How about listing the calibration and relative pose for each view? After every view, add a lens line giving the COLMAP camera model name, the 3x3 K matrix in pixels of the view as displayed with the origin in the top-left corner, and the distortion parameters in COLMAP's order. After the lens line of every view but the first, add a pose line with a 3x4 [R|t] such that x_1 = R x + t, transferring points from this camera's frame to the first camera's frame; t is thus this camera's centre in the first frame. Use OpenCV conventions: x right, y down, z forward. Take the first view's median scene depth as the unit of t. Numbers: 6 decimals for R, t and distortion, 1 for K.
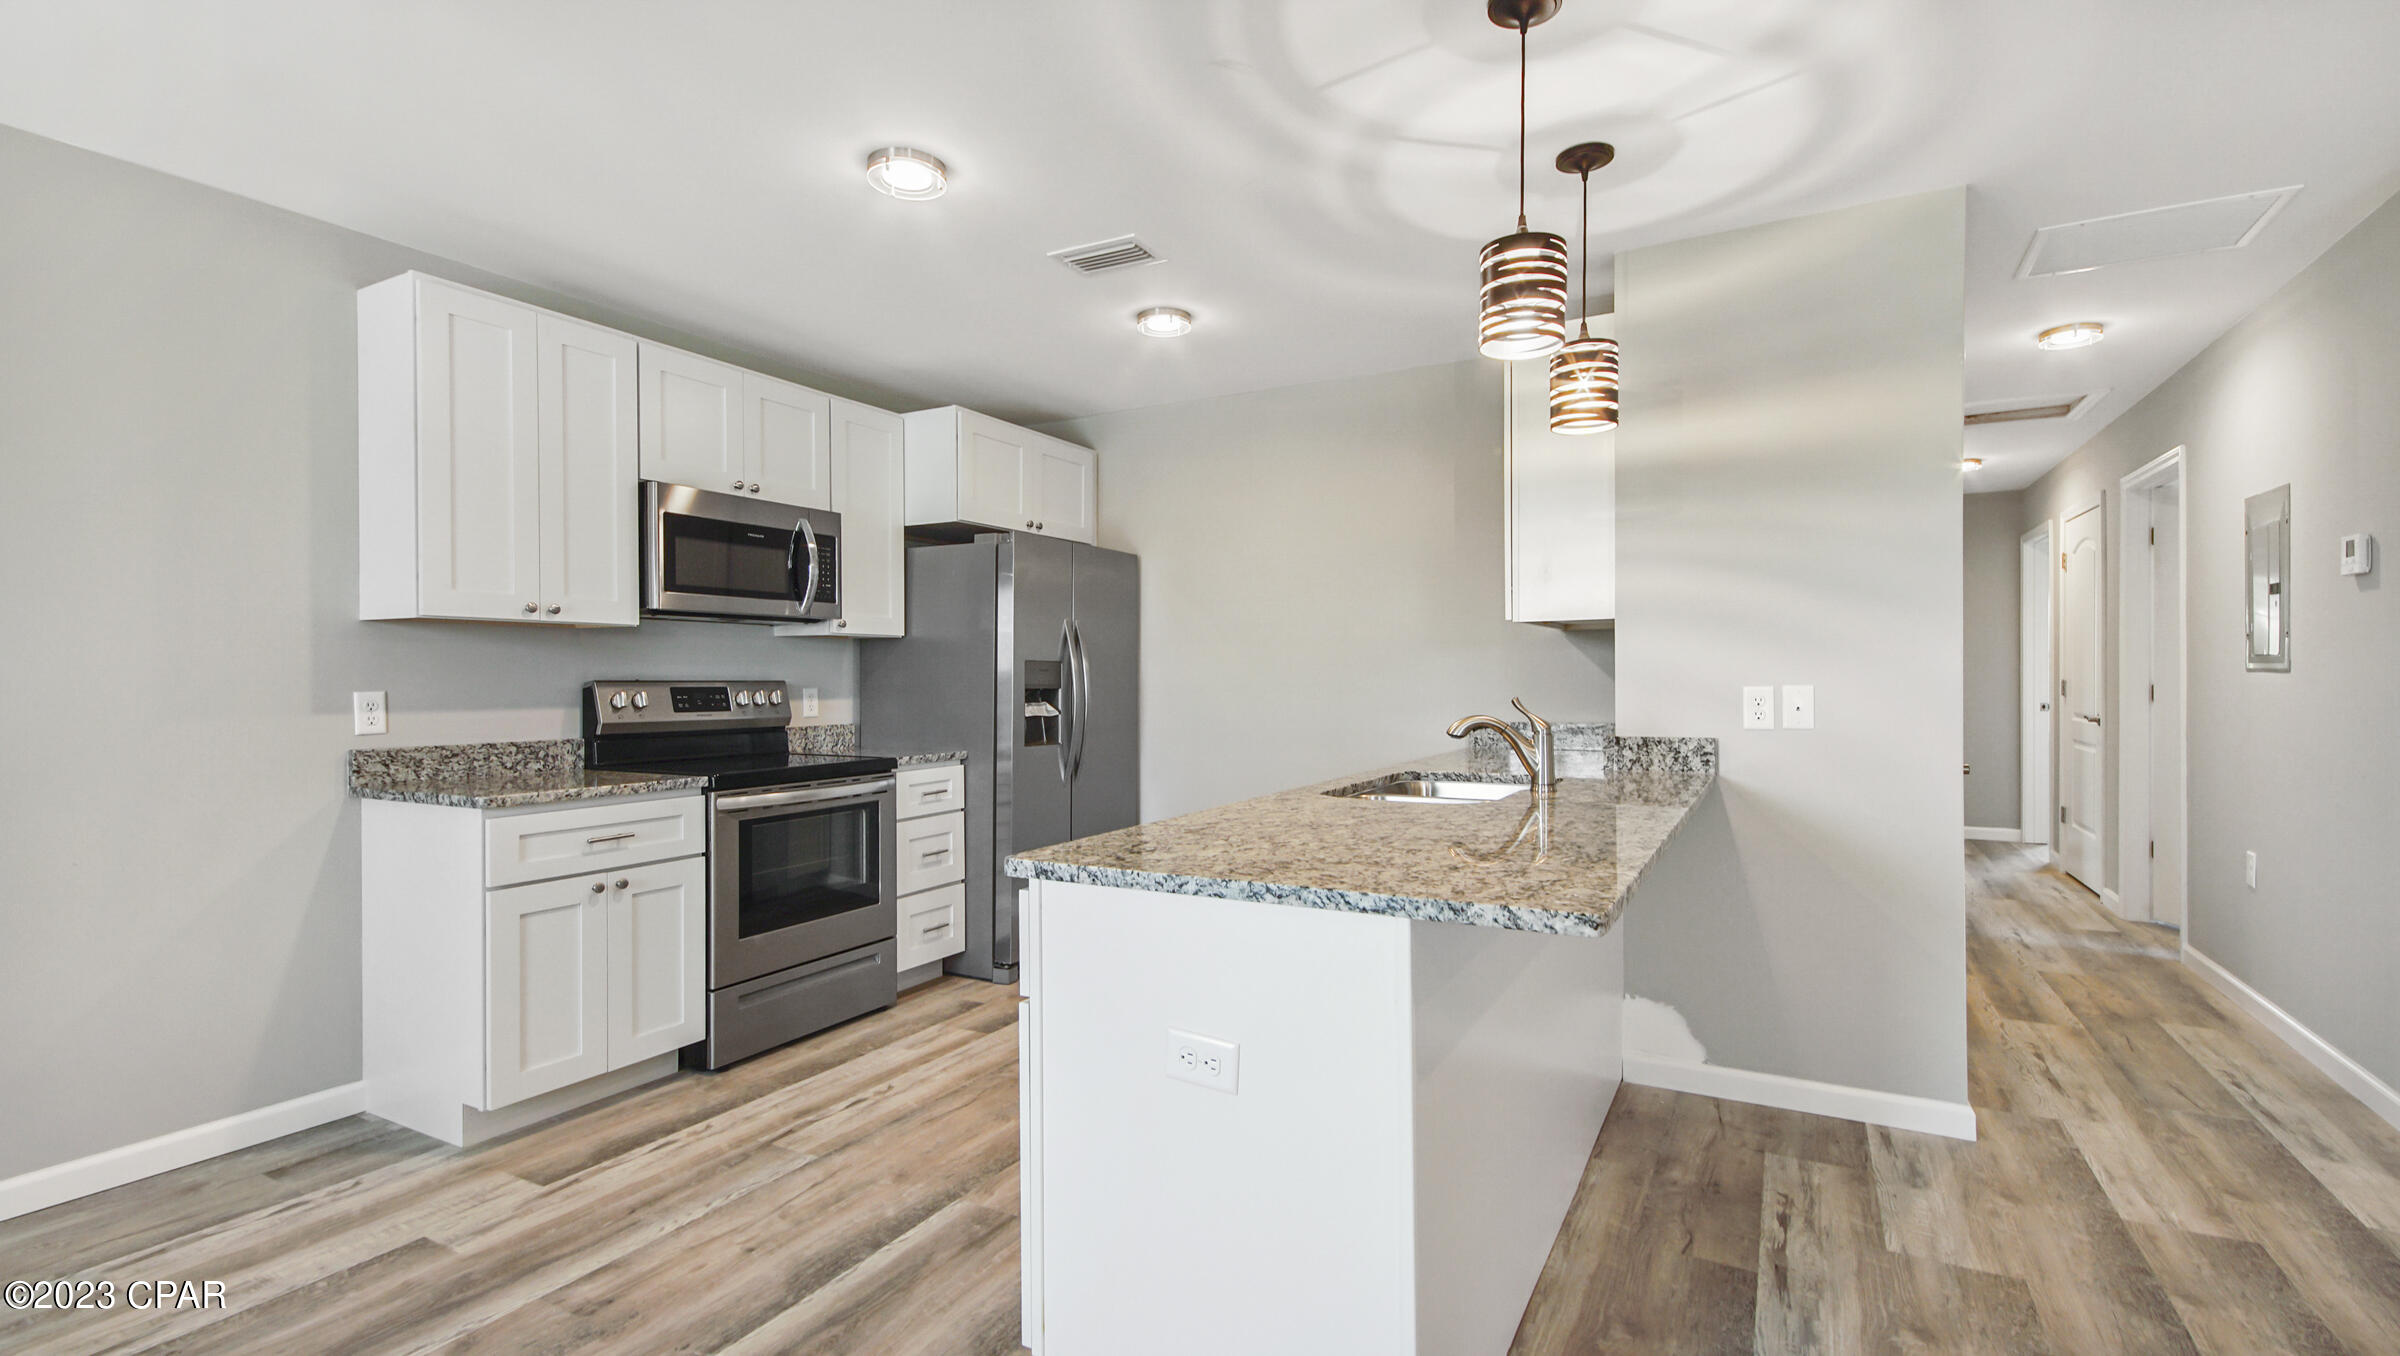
lens RADIAL K [[1042.7, 0, 1189.6], [0, 1042.7, 680.0], [0, 0, 1]] dist [0.014893, -0.000456]
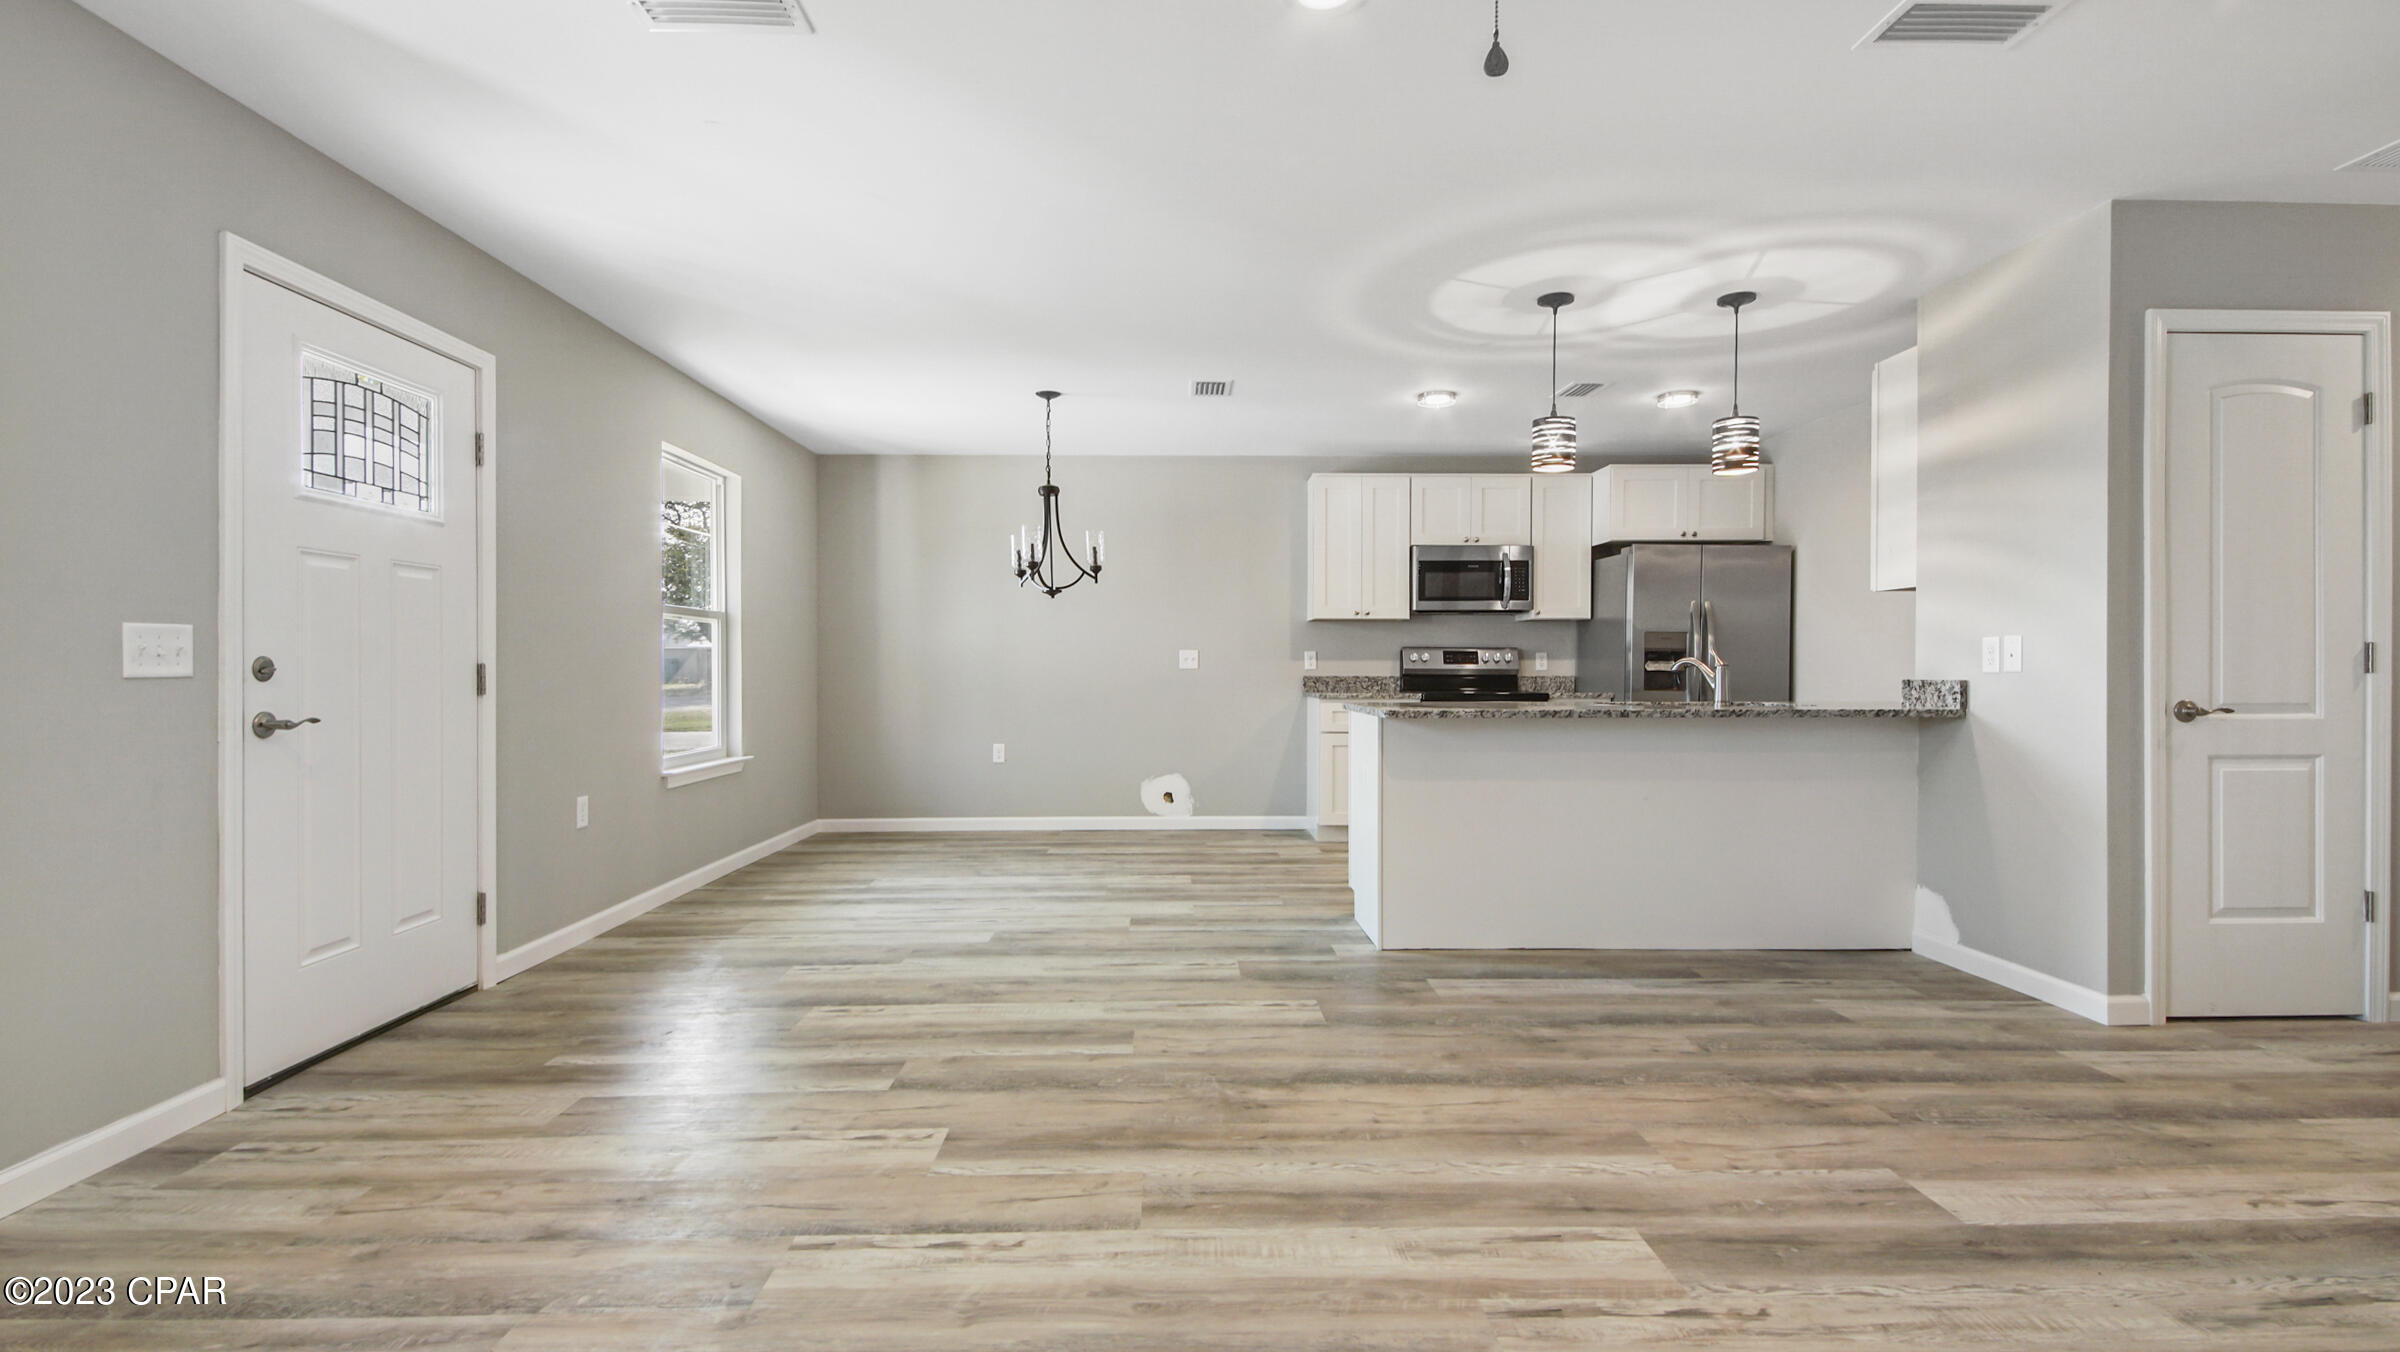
lens RADIAL K [[1074.6, 0, 1195.8], [0, 1074.6, 681.3], [0, 0, 1]] dist [0.023753, 0.000048]
pose [[0.501461, 0.016025, -0.865032, 1.137179], [-0.004649, 0.999864, 0.015827, 0.040202], [0.865168, -0.003915, 0.501467, -0.414460]]
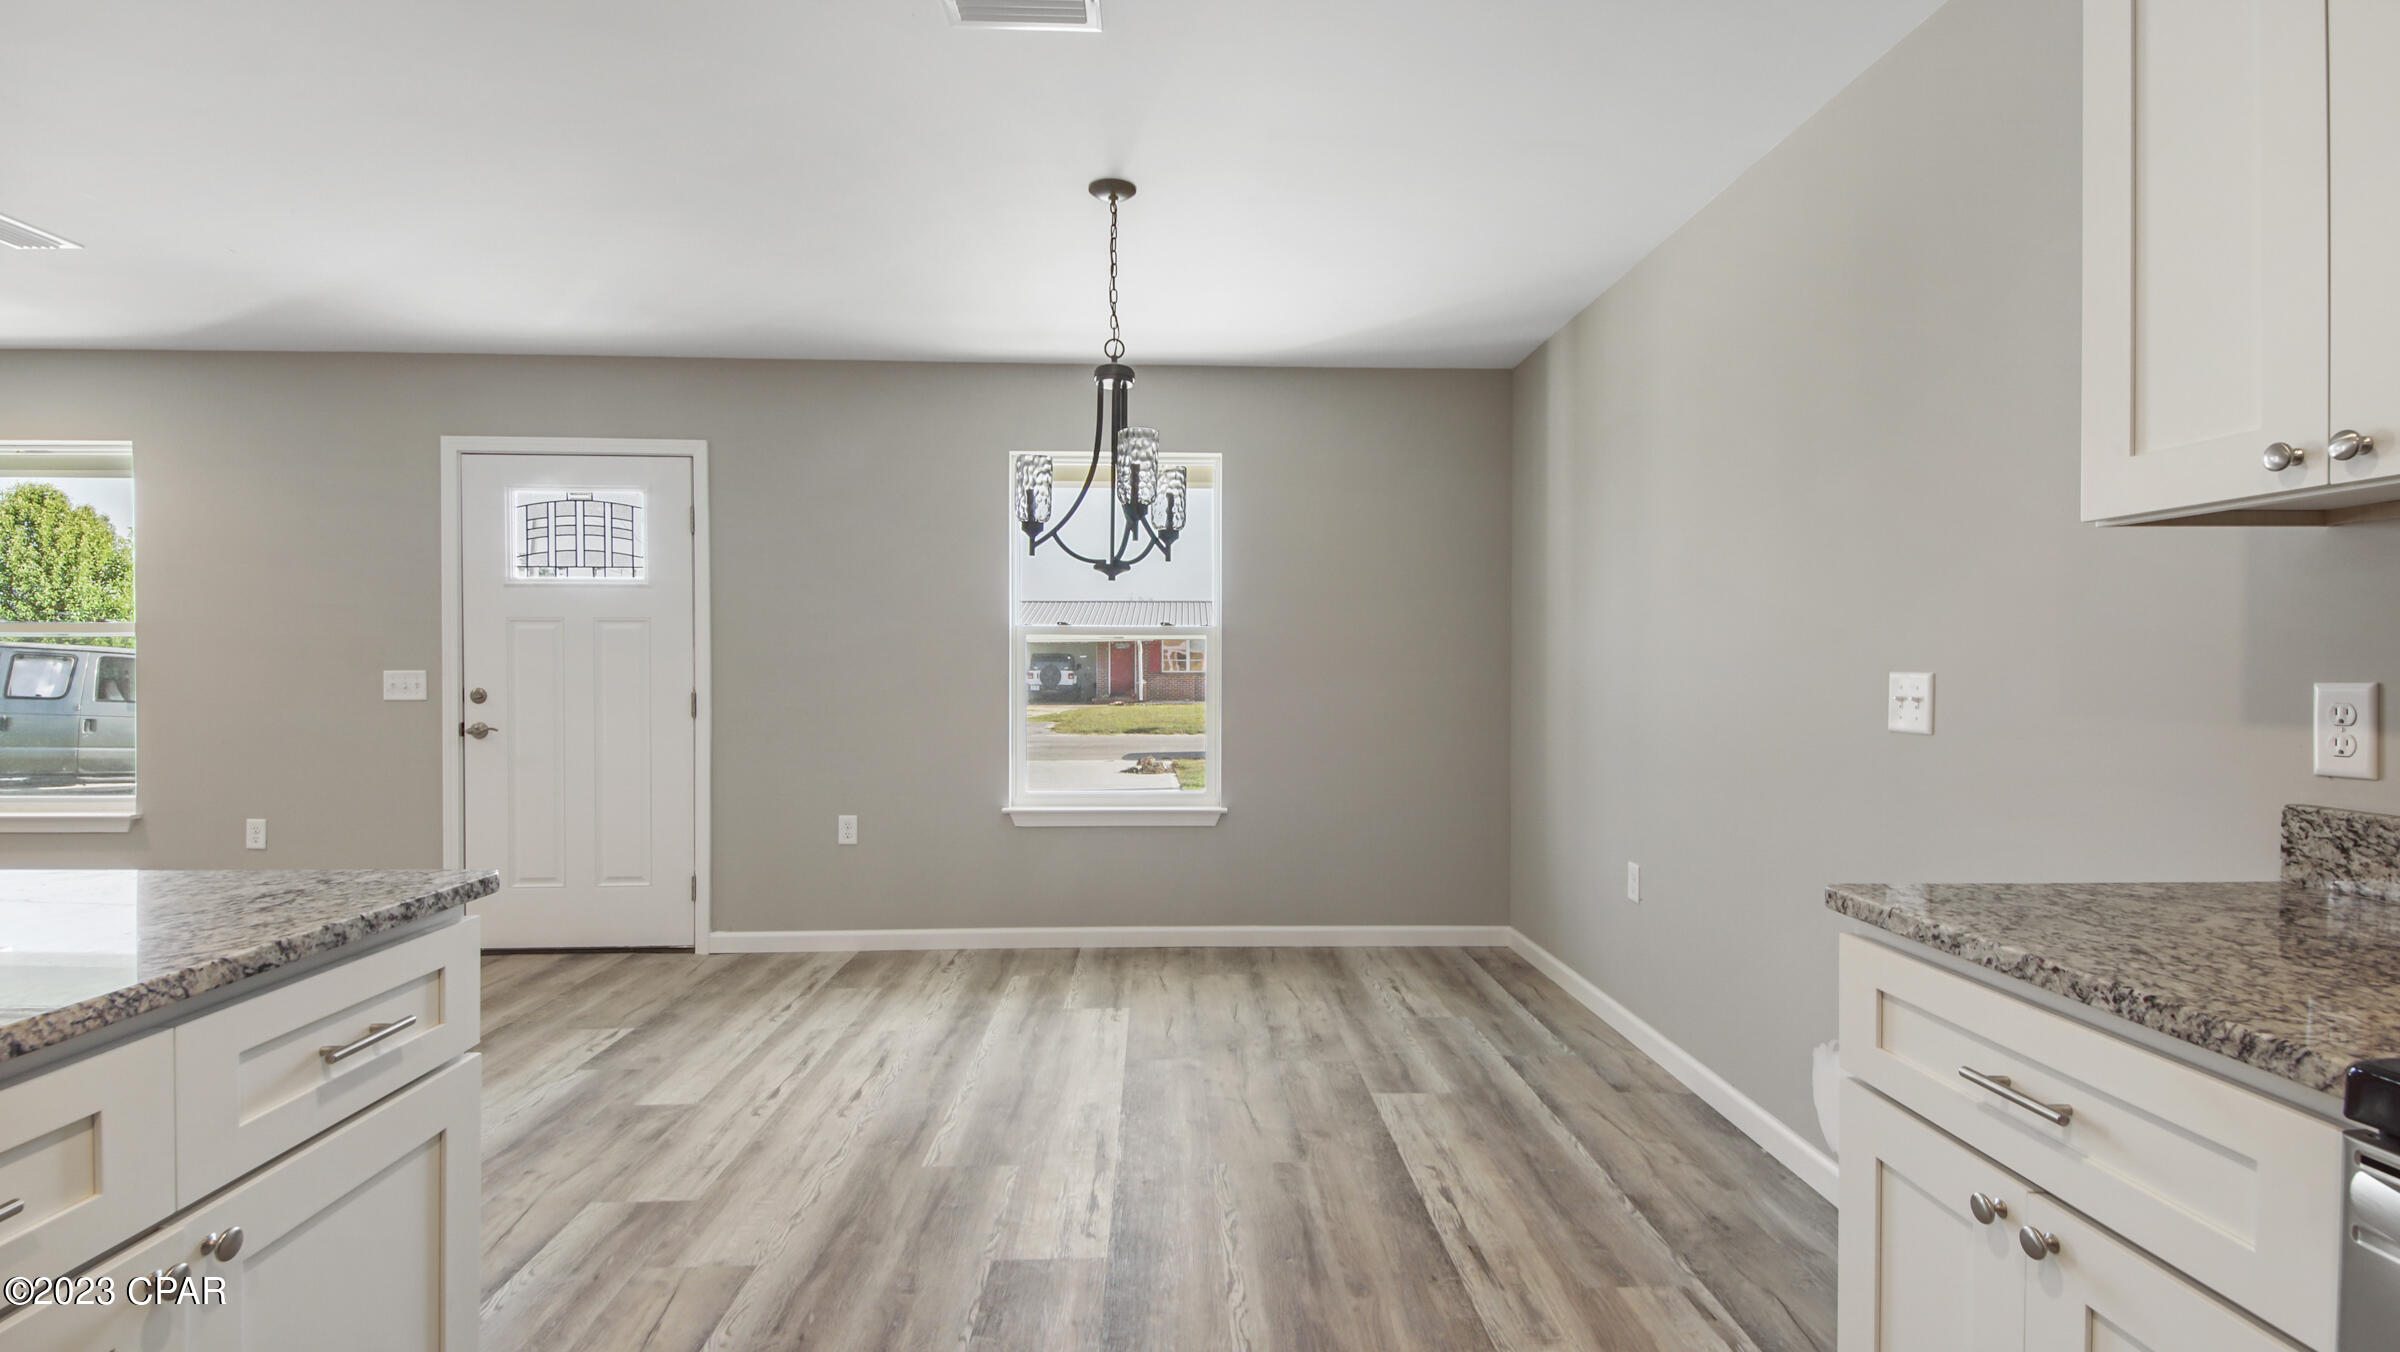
lens RADIAL K [[1072.5, 0, 1202.9], [0, 1072.5, 666.3], [0, 0, 1]] dist [0.025849, -0.015453]
pose [[-0.853852, 0.004842, -0.520494, -0.114341], [0.001583, 0.999976, 0.006705, 0.000033], [0.520514, 0.004902, -0.853839, 1.124970]]
